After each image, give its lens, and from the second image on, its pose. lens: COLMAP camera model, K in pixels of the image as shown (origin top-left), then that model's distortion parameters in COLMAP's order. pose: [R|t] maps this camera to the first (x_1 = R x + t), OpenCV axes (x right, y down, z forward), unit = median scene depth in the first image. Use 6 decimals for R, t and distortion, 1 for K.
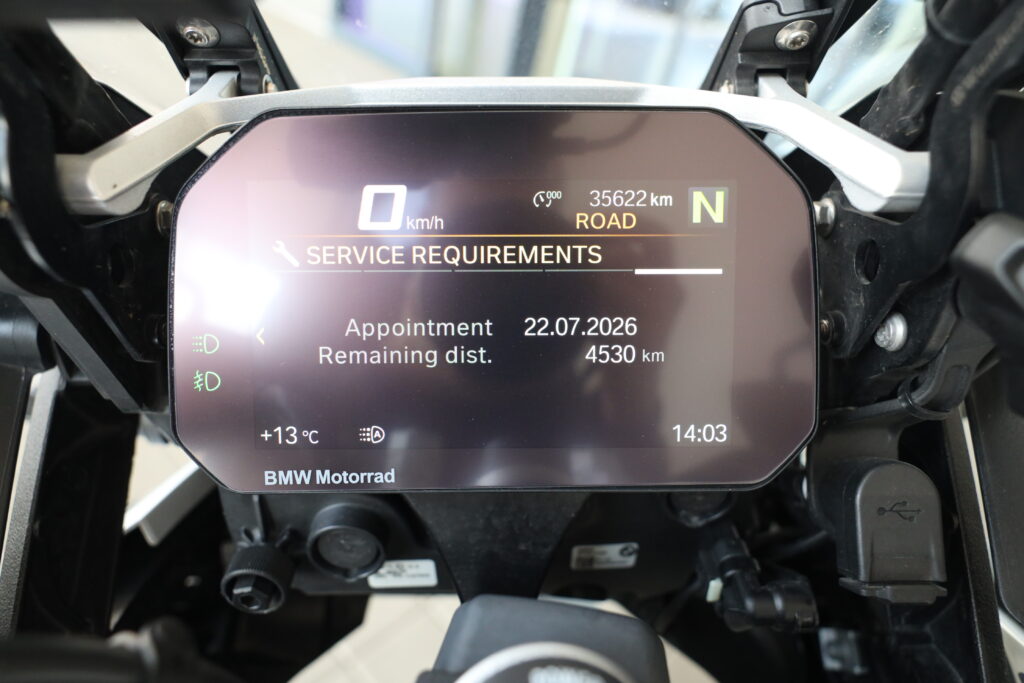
lens RADIAL K [[696.9, 0, 512.0], [0, 696.9, 341.5], [0, 0, 1]] dist [-0.082893, 0.000723]
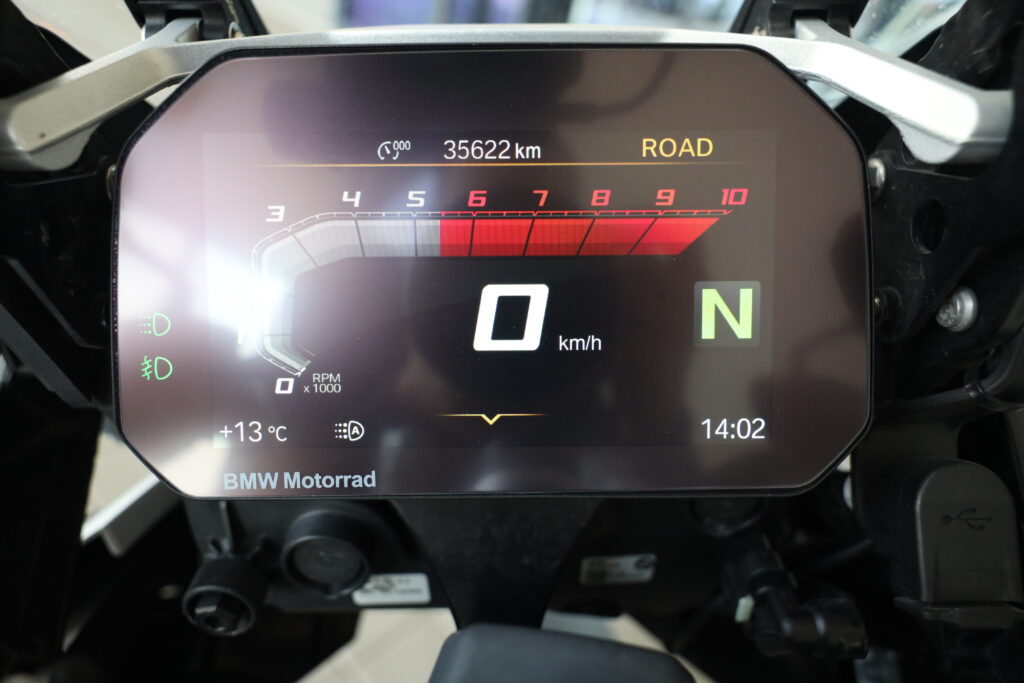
lens RADIAL K [[696.9, 0, 512.0], [0, 696.9, 341.5], [0, 0, 1]] dist [-0.082893, 0.000723]
pose [[0.999971, -0.001852, -0.007398, 0.005367], [0.001817, 0.999987, -0.004671, 0.028284], [0.007407, 0.004657, 0.999962, 0.146049]]
